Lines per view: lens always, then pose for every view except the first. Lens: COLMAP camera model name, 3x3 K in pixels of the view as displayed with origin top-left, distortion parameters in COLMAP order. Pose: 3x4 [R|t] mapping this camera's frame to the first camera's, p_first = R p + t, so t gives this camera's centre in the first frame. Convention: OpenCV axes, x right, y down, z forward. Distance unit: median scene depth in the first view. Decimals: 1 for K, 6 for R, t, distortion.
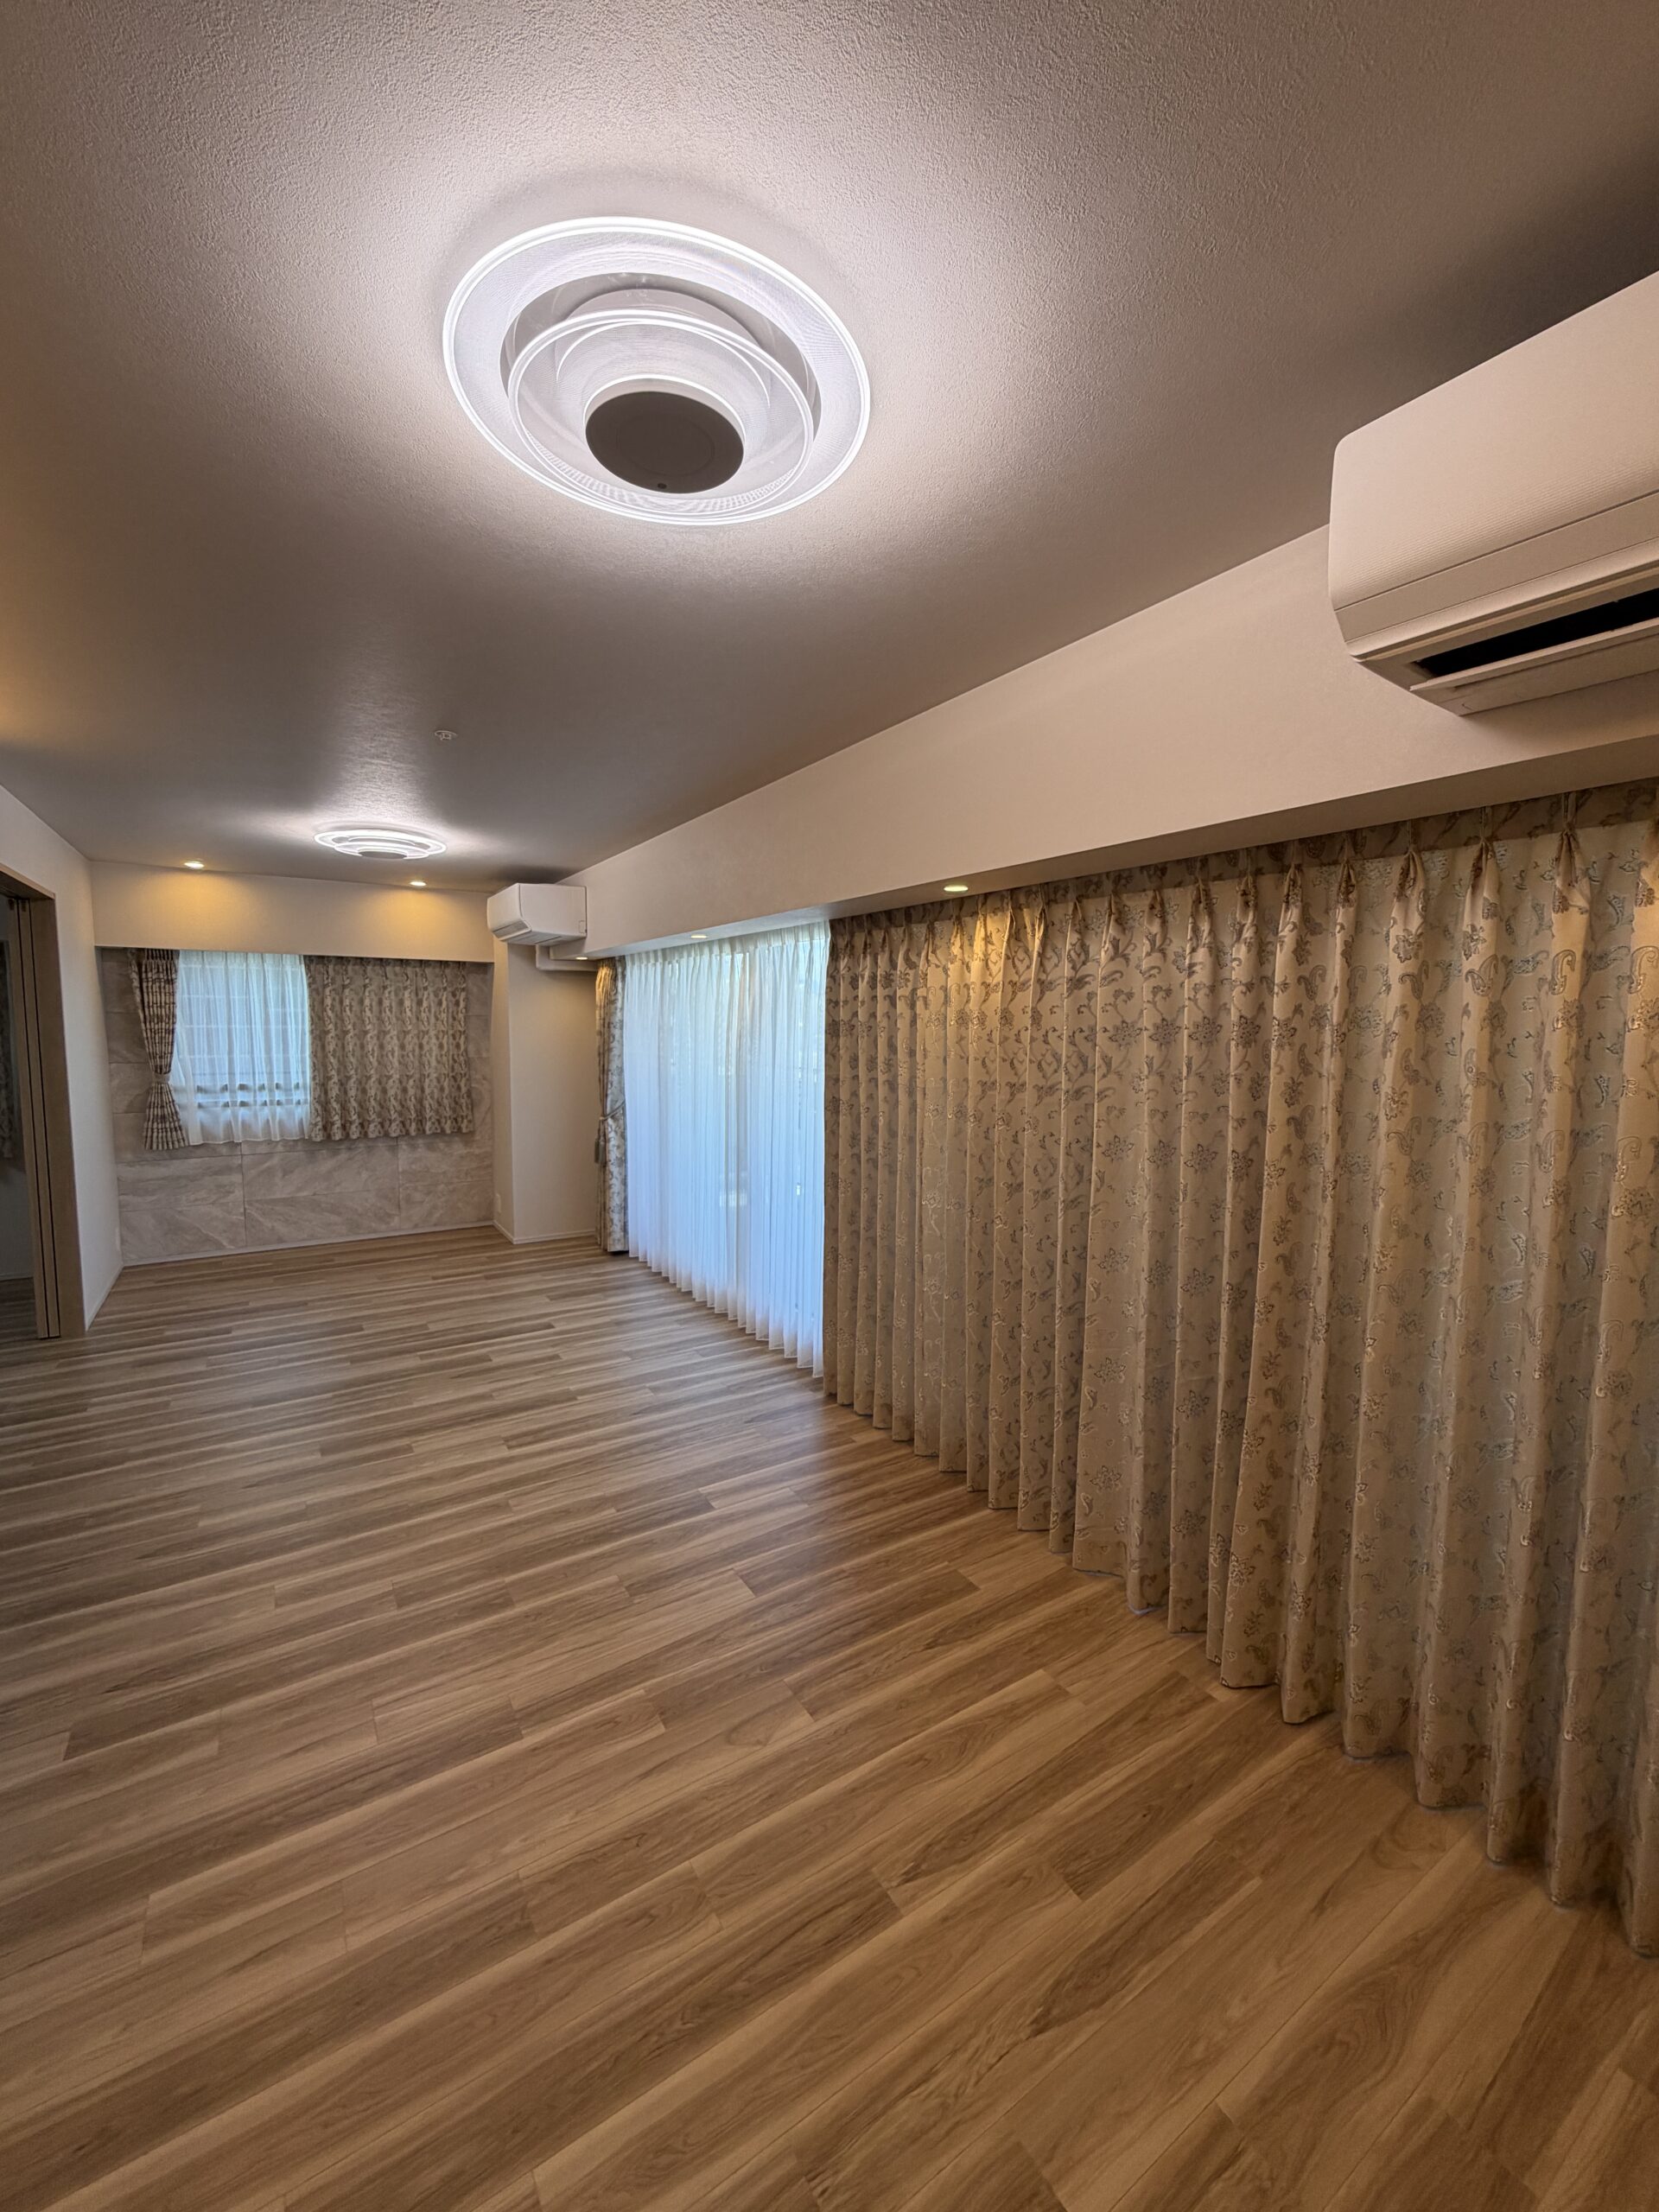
lens RADIAL K [[879.7, 0, 828.6], [0, 879.7, 1099.7], [0, 0, 1]] dist [0.001769, 0.000032]
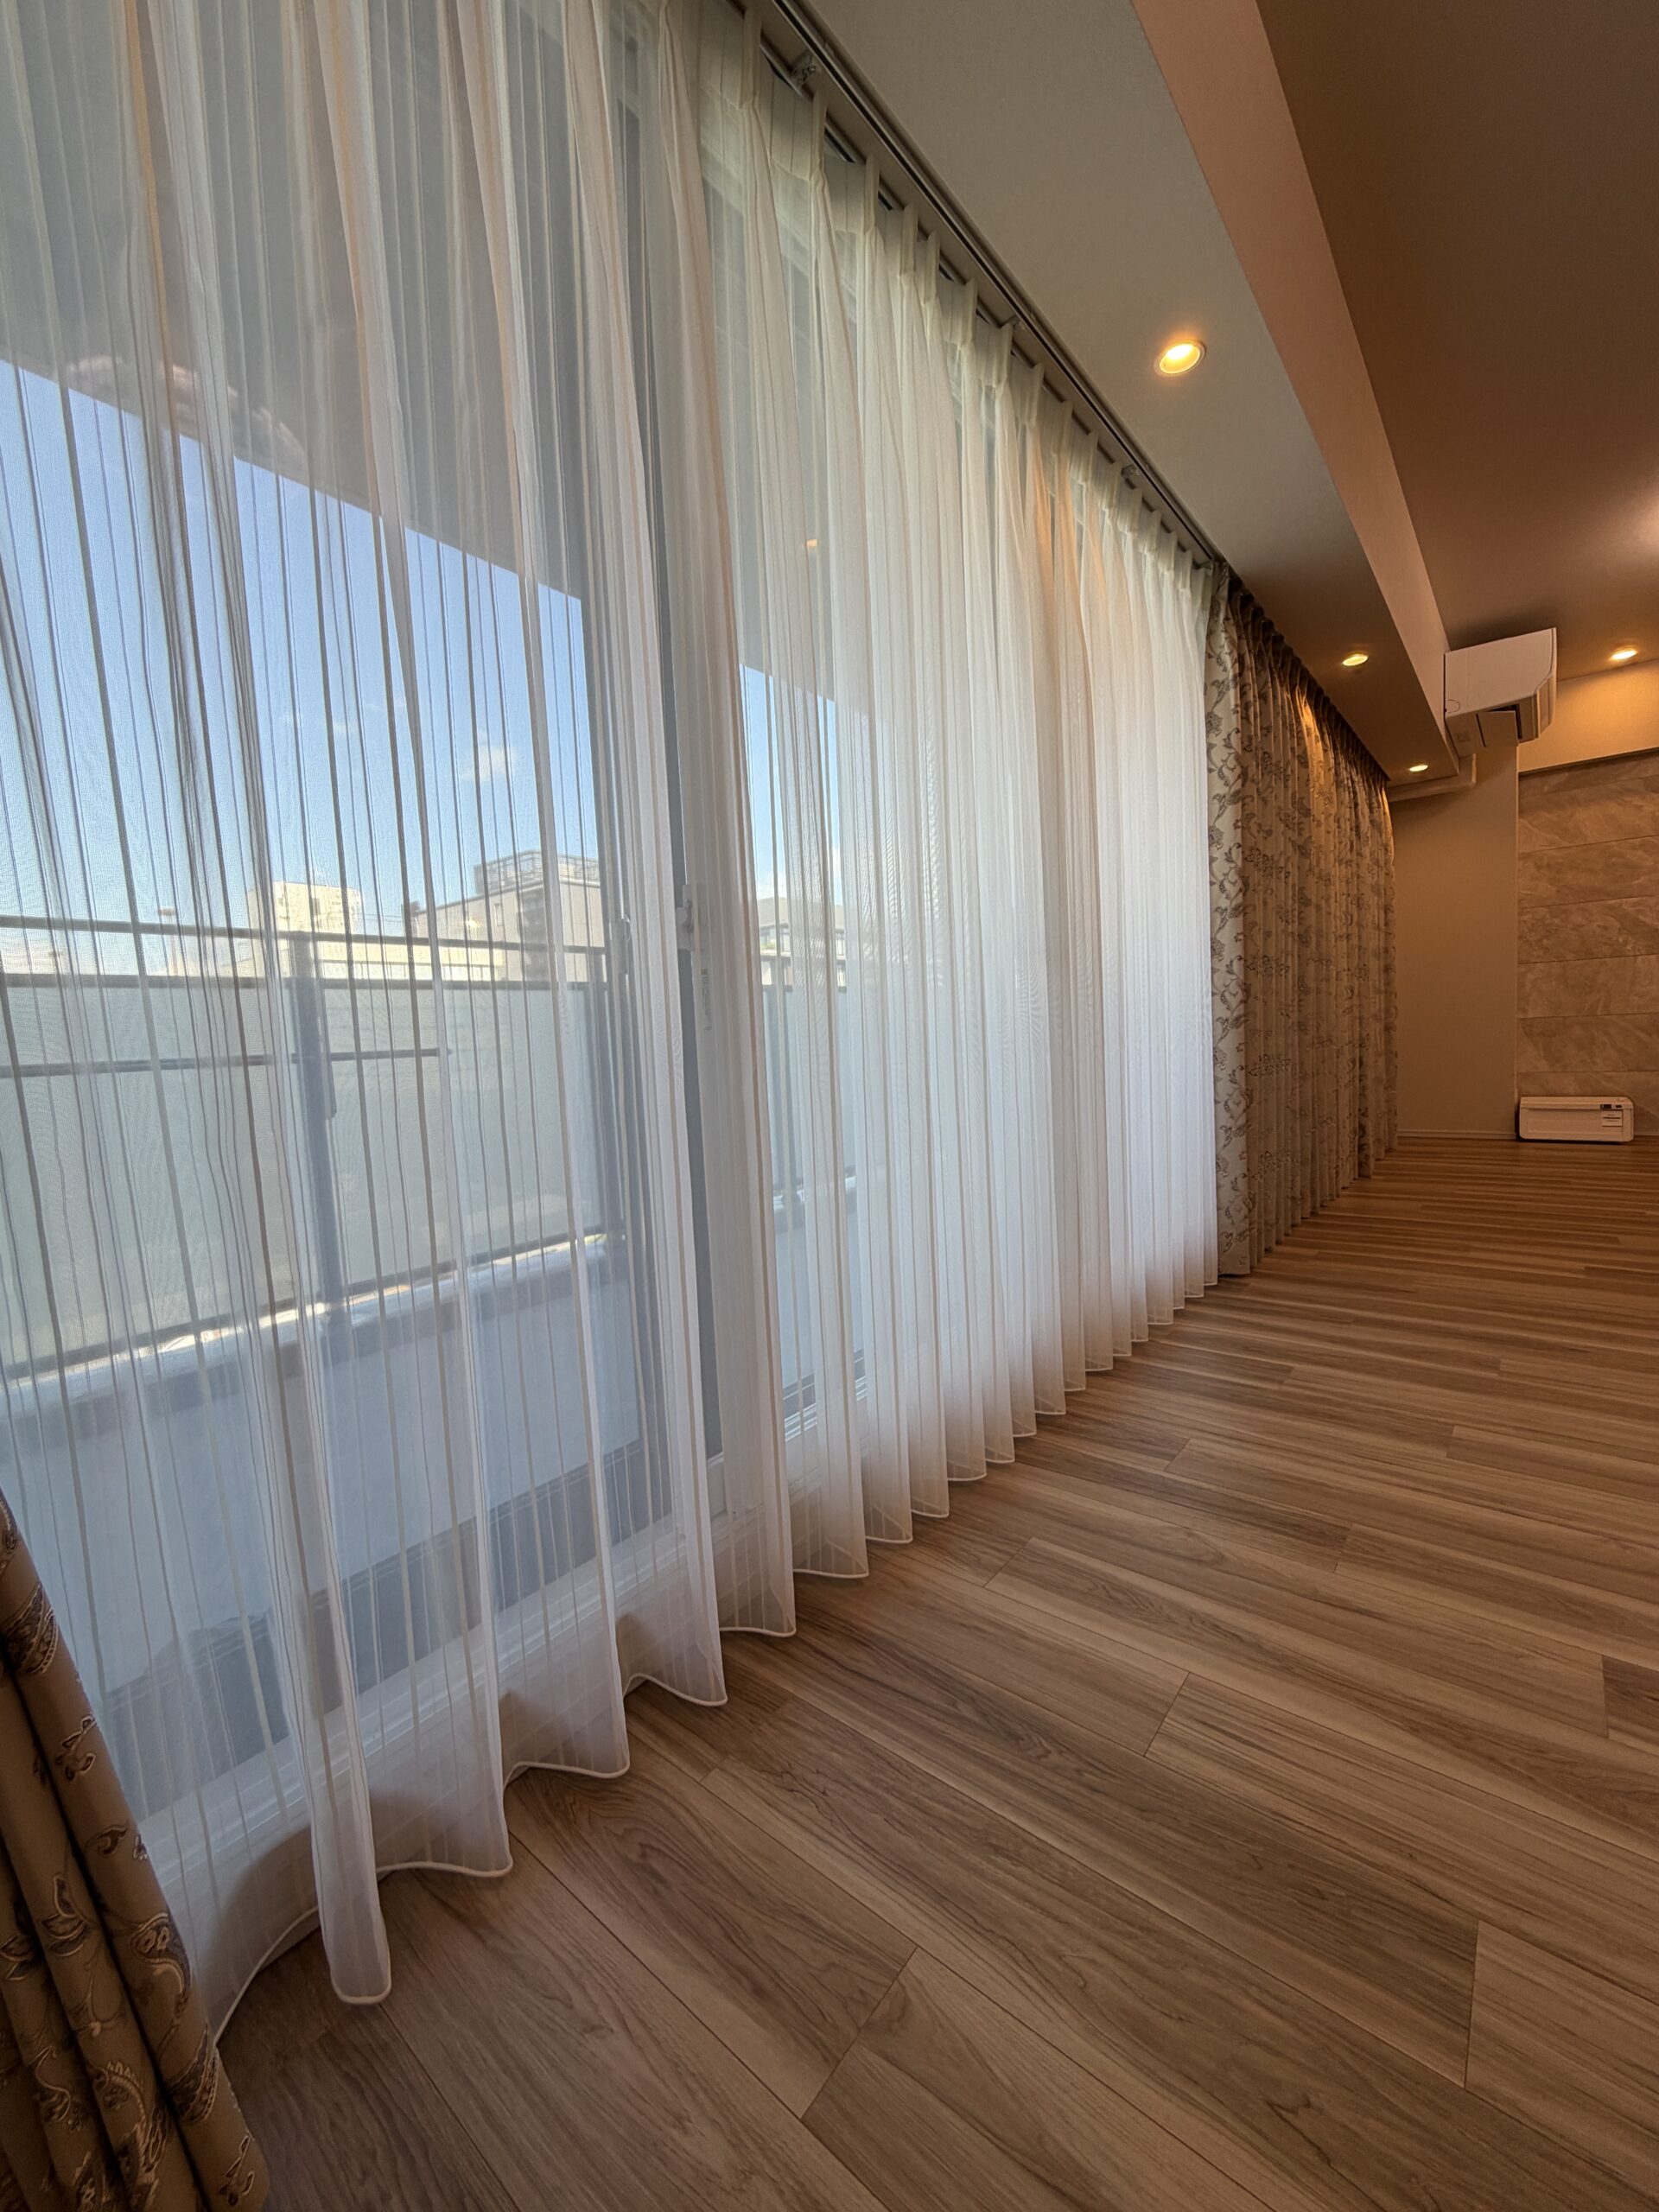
lens RADIAL K [[879.7, 0, 831.8], [0, 879.7, 1100.6], [0, 0, 1]] dist [0.001769, 0.000032]
pose [[-0.312571, -0.052055, 0.948467, -0.359215], [0.144179, 0.984328, 0.101538, 0.052286], [-0.938889, 0.168487, -0.300167, 0.967806]]
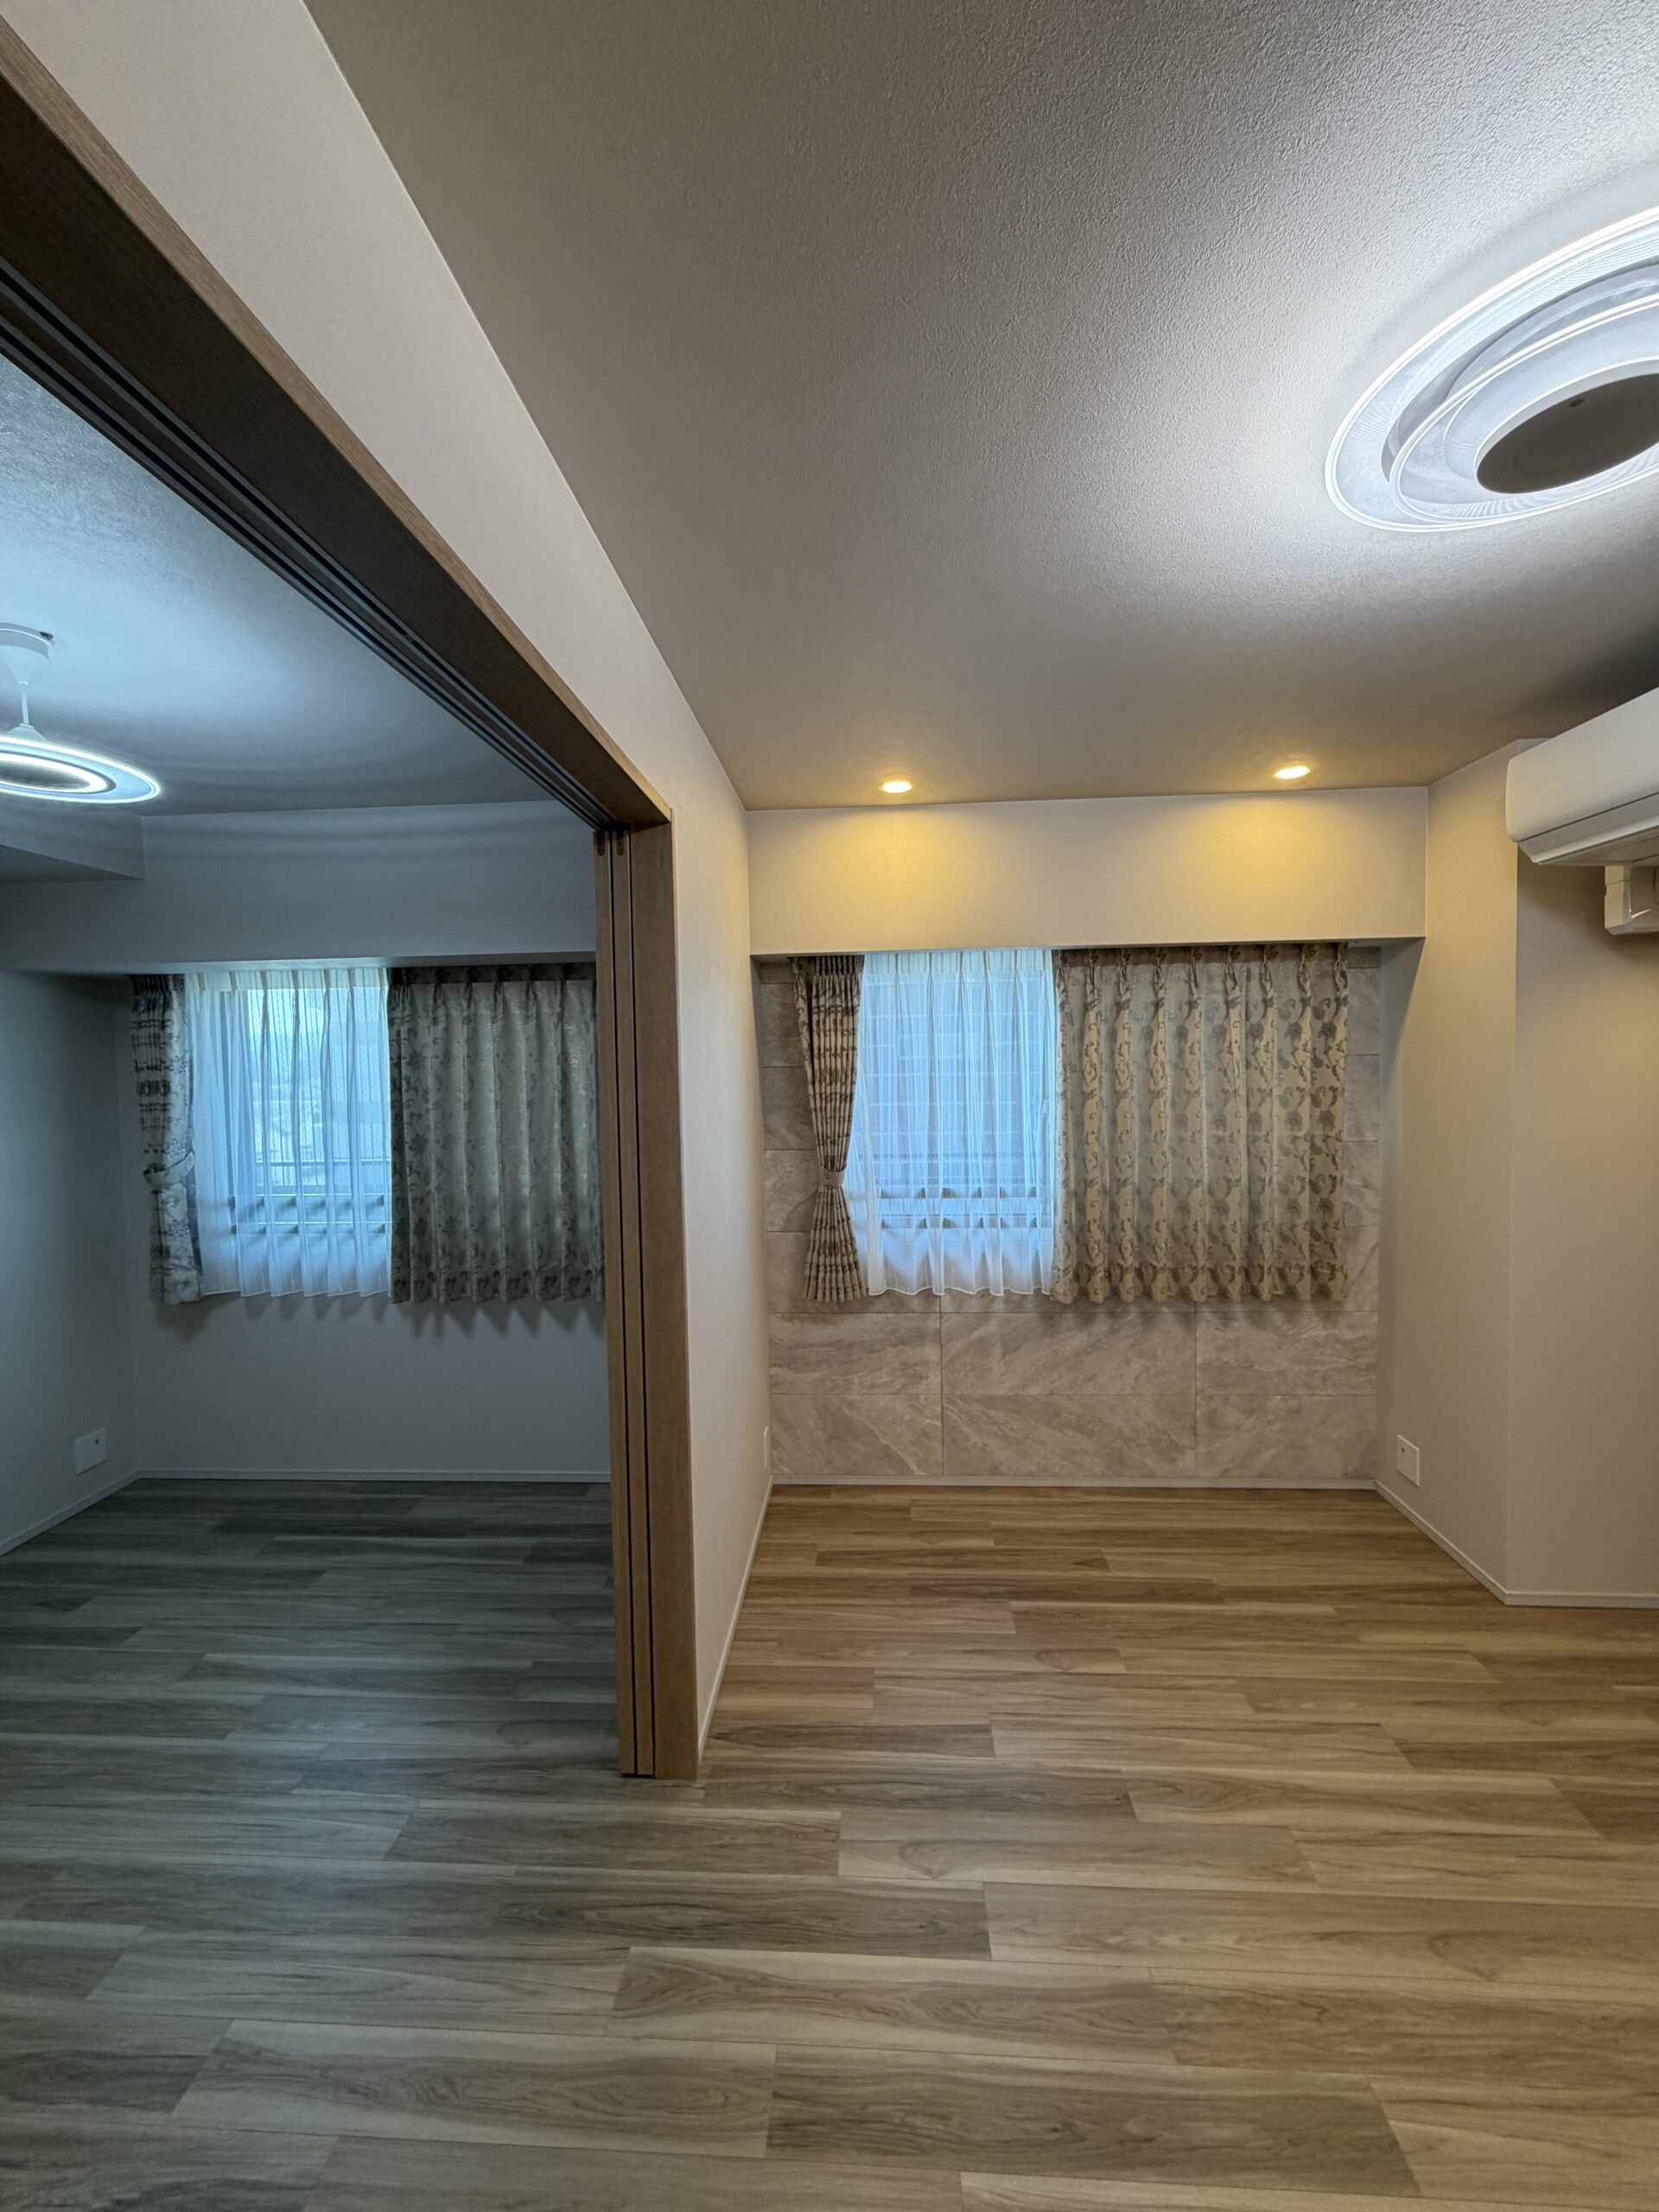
lens RADIAL K [[879.7, 0, 830.3], [0, 879.7, 1103.5], [0, 0, 1]] dist [0.001769, 0.000032]
pose [[0.809989, 0.000969, -0.586444, -0.400486], [-0.026576, 0.999032, -0.035056, -0.050859], [0.585842, 0.043981, 0.809231, 0.504551]]
